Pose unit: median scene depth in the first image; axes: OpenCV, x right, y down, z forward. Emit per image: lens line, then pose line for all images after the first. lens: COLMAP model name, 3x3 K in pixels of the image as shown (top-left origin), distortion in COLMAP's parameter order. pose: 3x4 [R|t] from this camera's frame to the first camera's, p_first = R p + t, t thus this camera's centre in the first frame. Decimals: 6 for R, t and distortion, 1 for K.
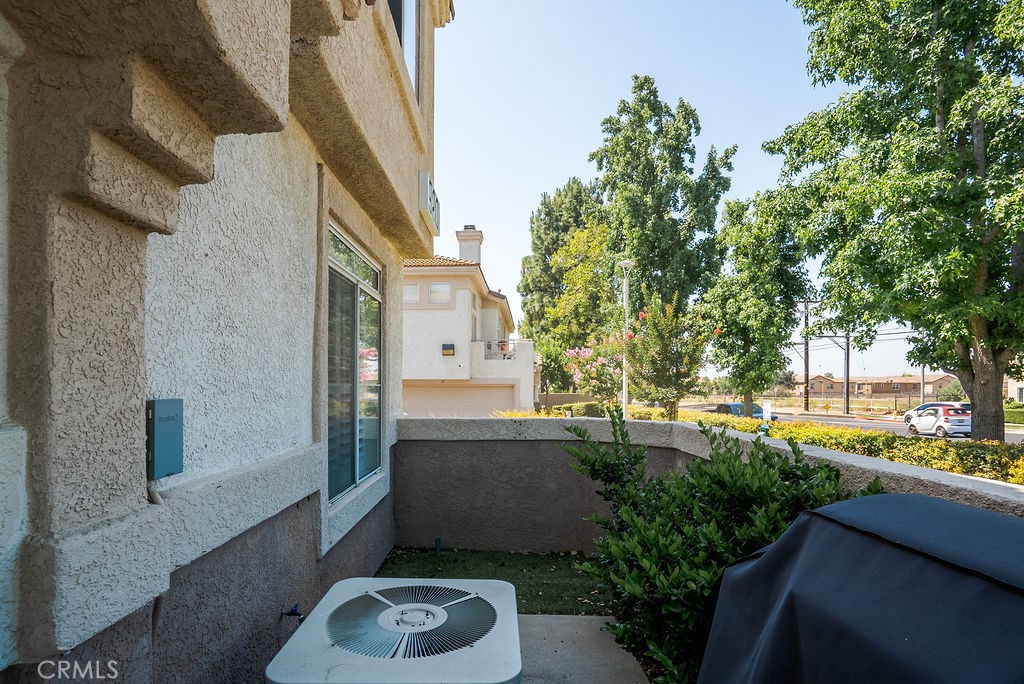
lens RADIAL K [[585.0, 0, 512.0], [0, 585.0, 342.0], [0, 0, 1]] dist [-0.003089, -0.000241]
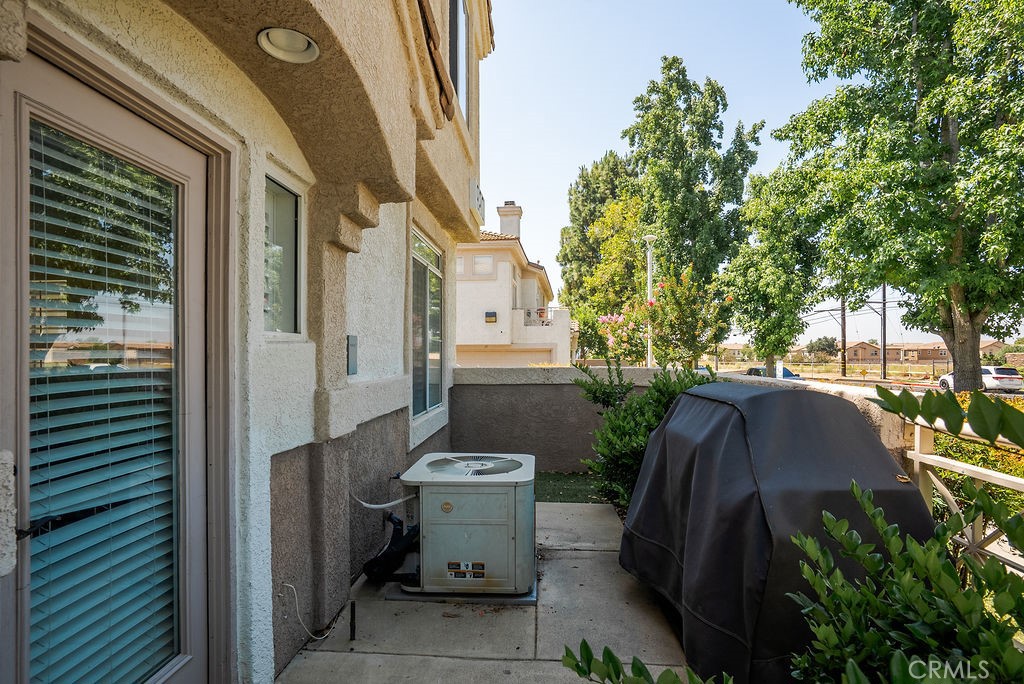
lens RADIAL K [[585.0, 0, 512.0], [0, 585.0, 342.0], [0, 0, 1]] dist [-0.003089, -0.000241]
pose [[0.997411, -0.003076, -0.071840, 0.009741], [0.006905, 0.998565, 0.053104, 0.002170], [0.071573, -0.053463, 0.996001, -0.101362]]
